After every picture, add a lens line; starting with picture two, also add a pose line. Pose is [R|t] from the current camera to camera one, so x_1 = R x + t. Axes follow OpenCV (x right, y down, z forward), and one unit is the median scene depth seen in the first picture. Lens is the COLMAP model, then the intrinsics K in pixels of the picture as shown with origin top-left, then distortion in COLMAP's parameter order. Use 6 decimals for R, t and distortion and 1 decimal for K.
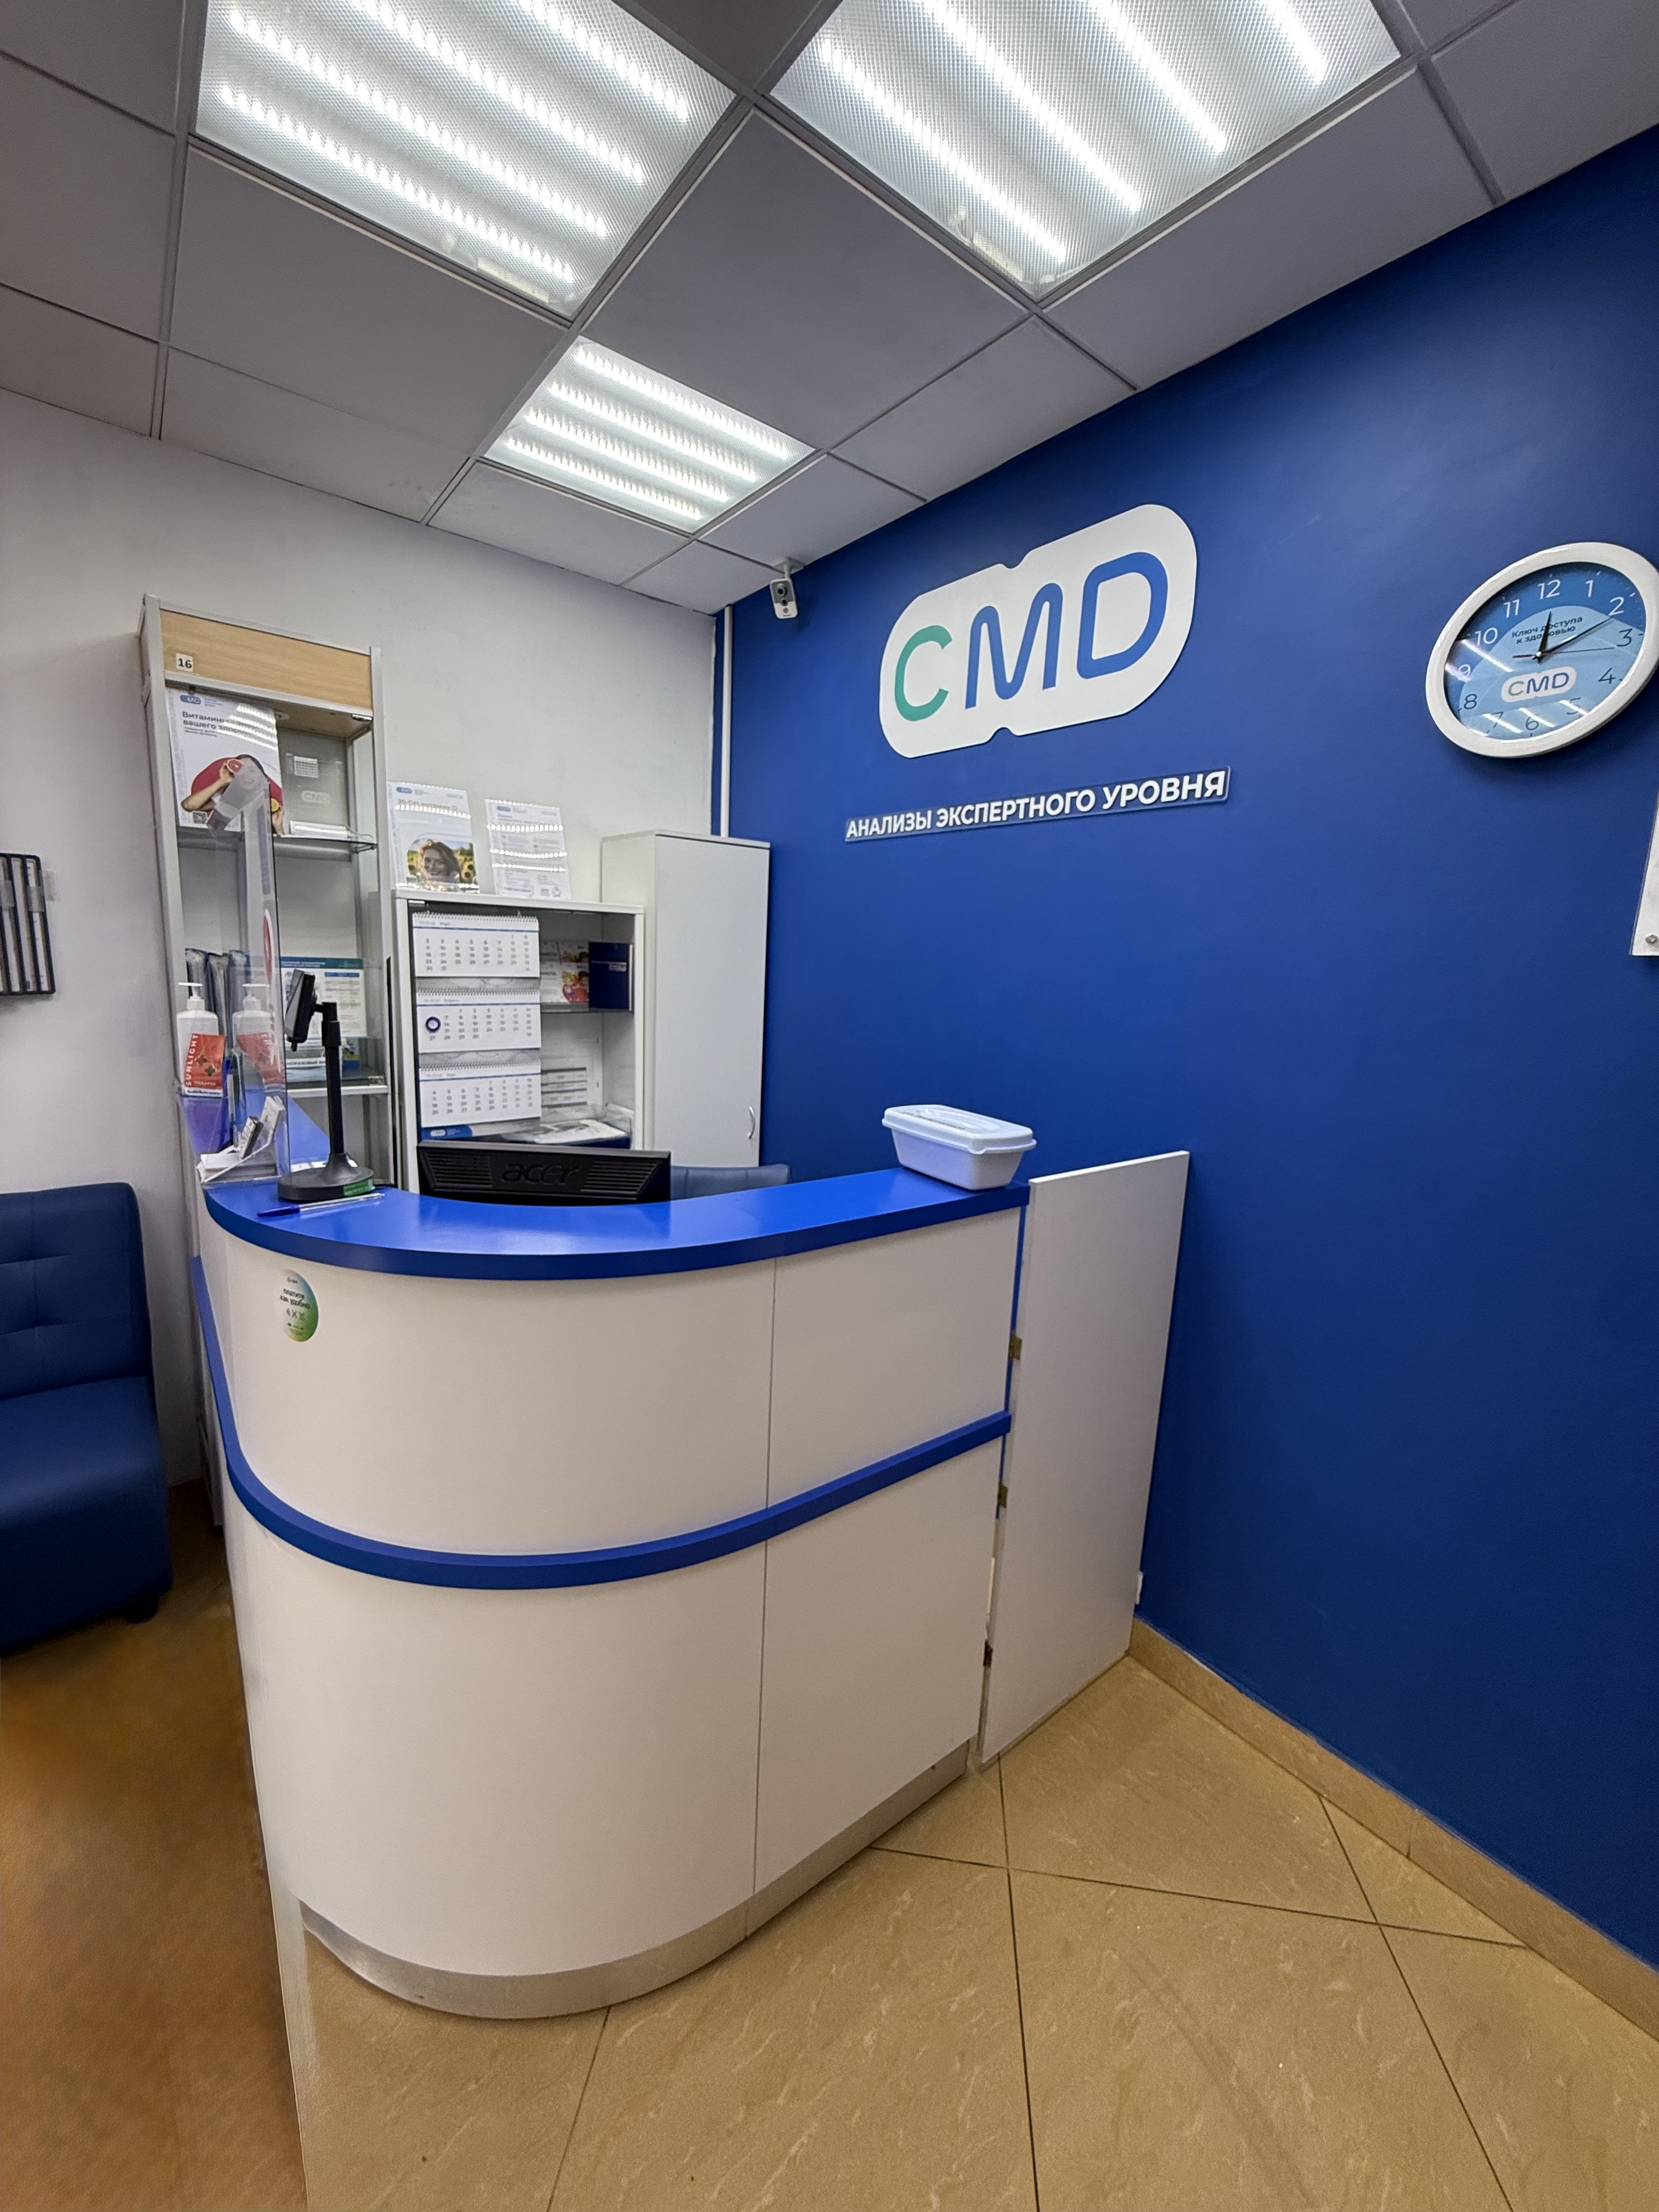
lens RADIAL K [[888.4, 0, 829.5], [0, 888.4, 1106.0], [0, 0, 1]] dist [0.000395, 0.000089]
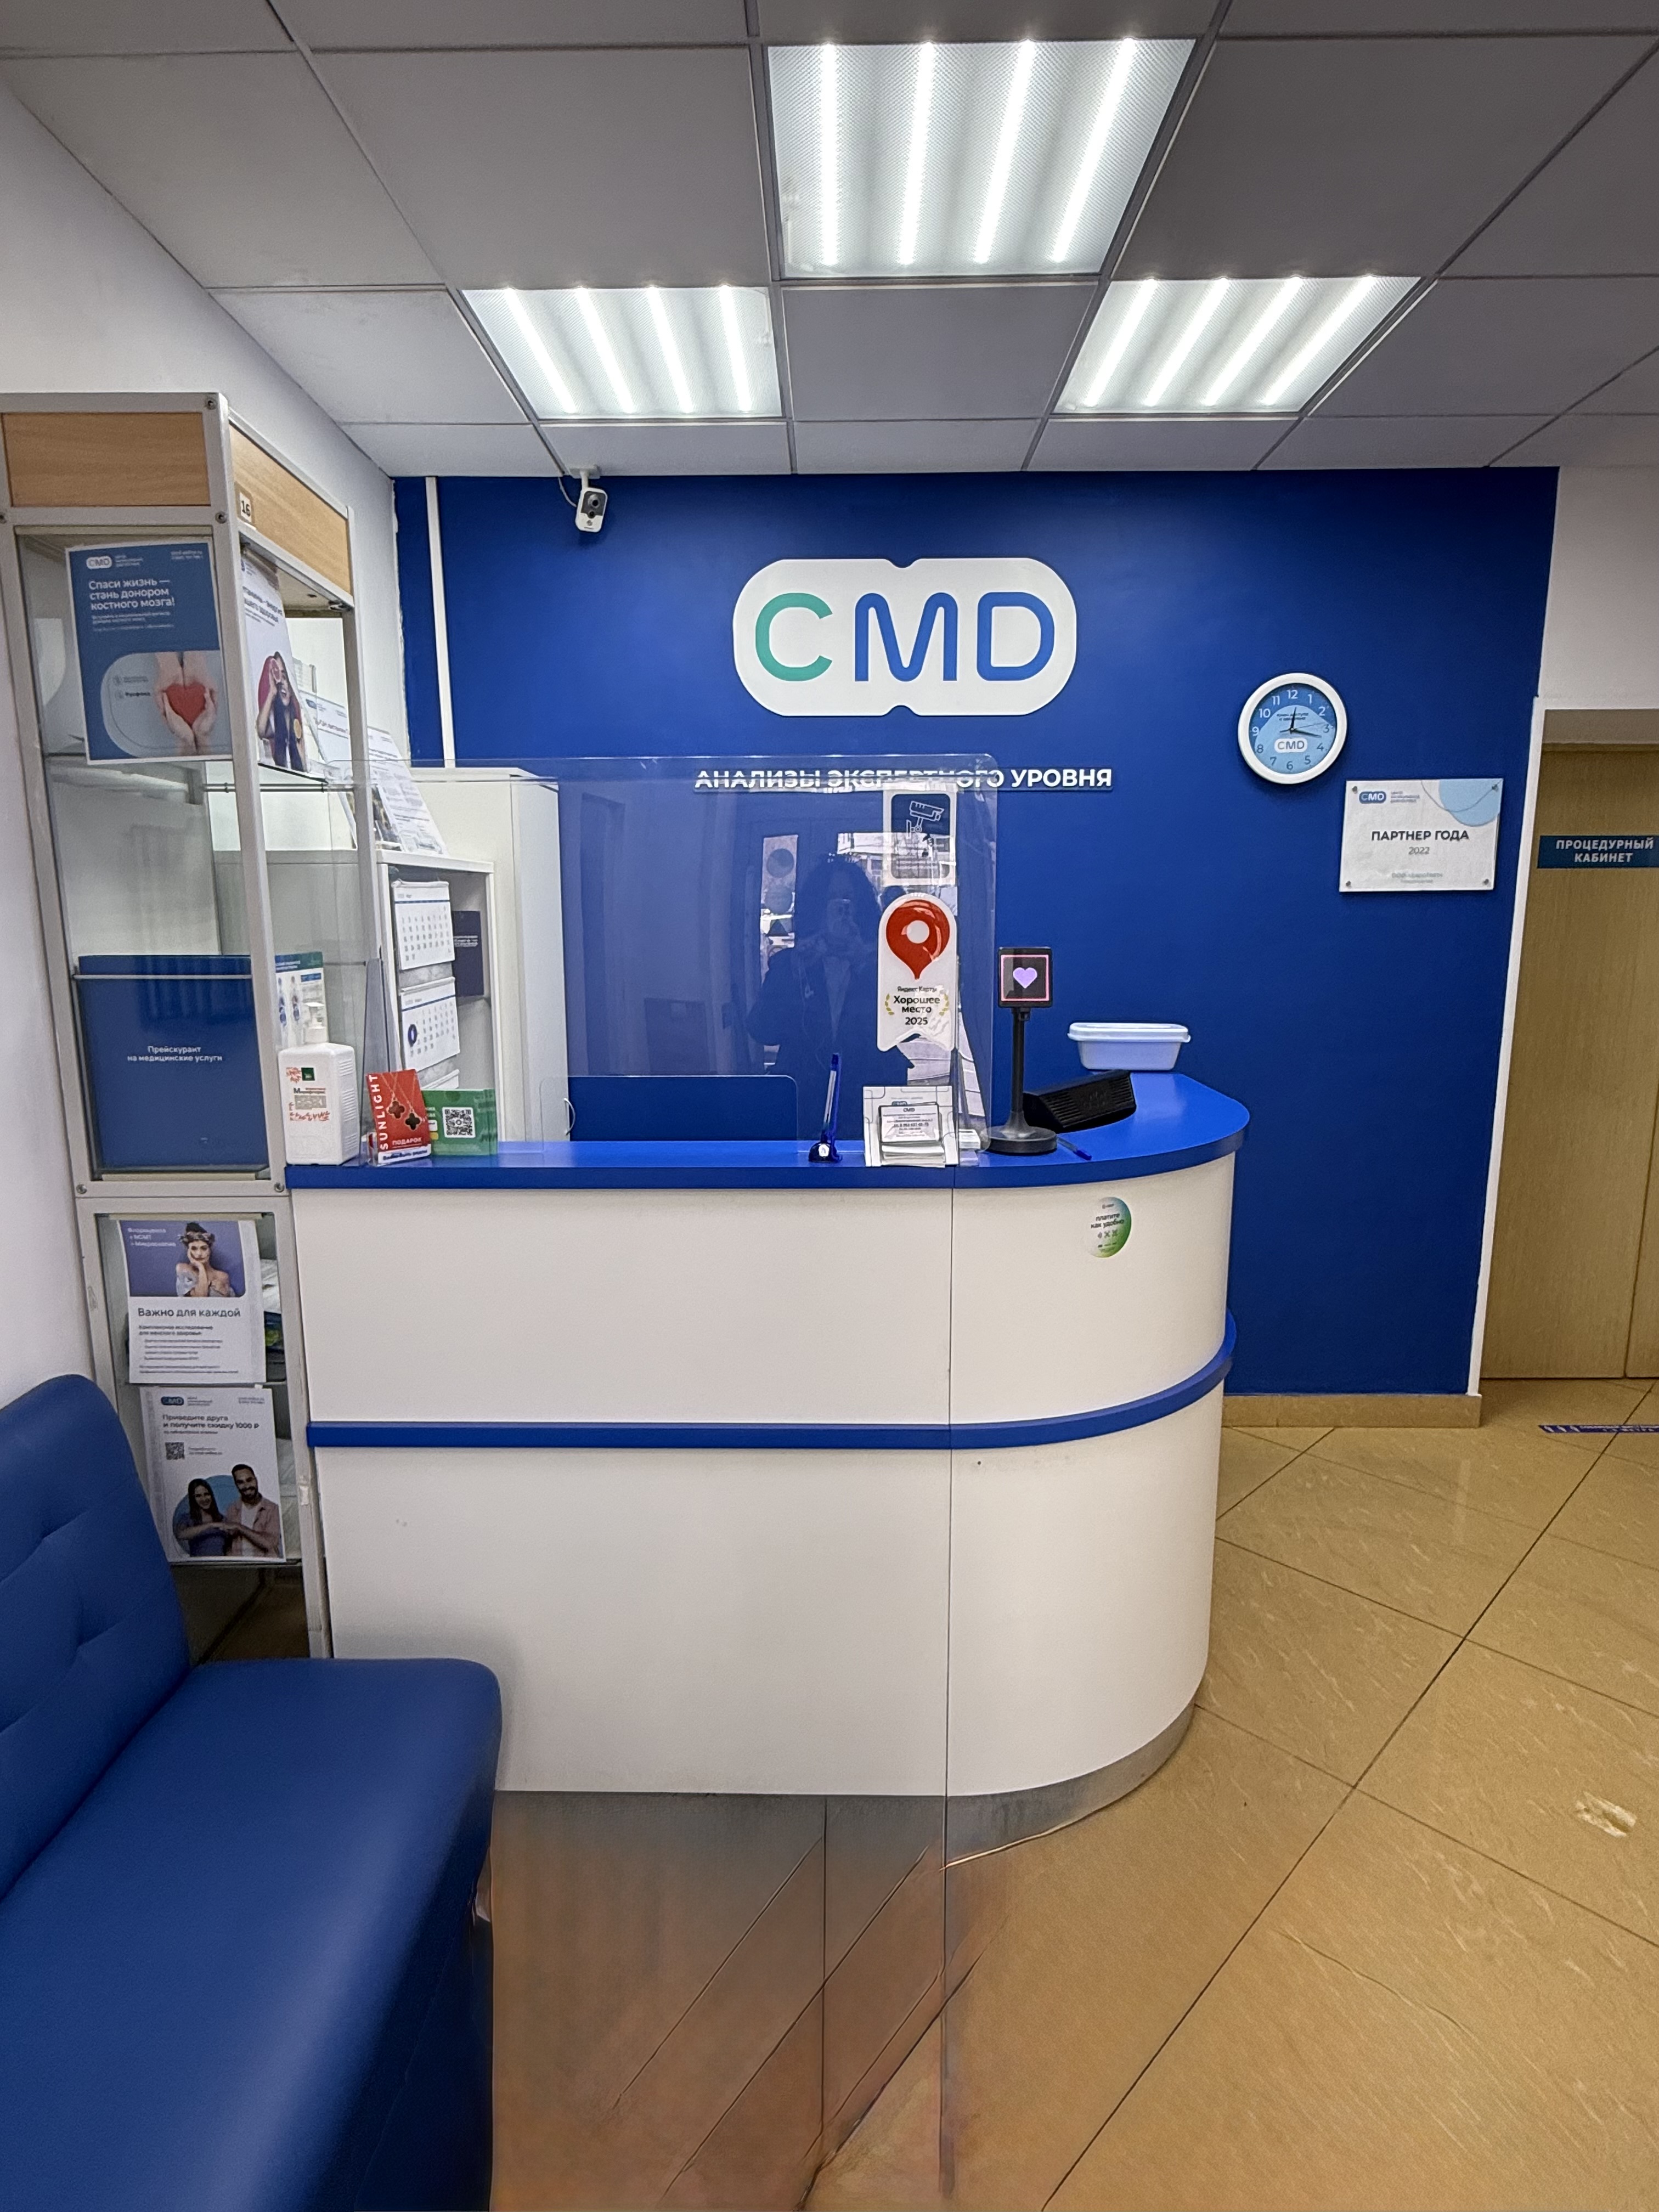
lens RADIAL K [[1154.5, 0, 829.5], [0, 1154.5, 1106.0], [0, 0, 1]] dist [0.001069, -0.000030]
pose [[0.624150, -0.176587, 0.761088, -1.201696], [0.162488, 0.982162, 0.094627, -0.085438], [-0.764222, 0.064606, 0.641710, 0.171744]]
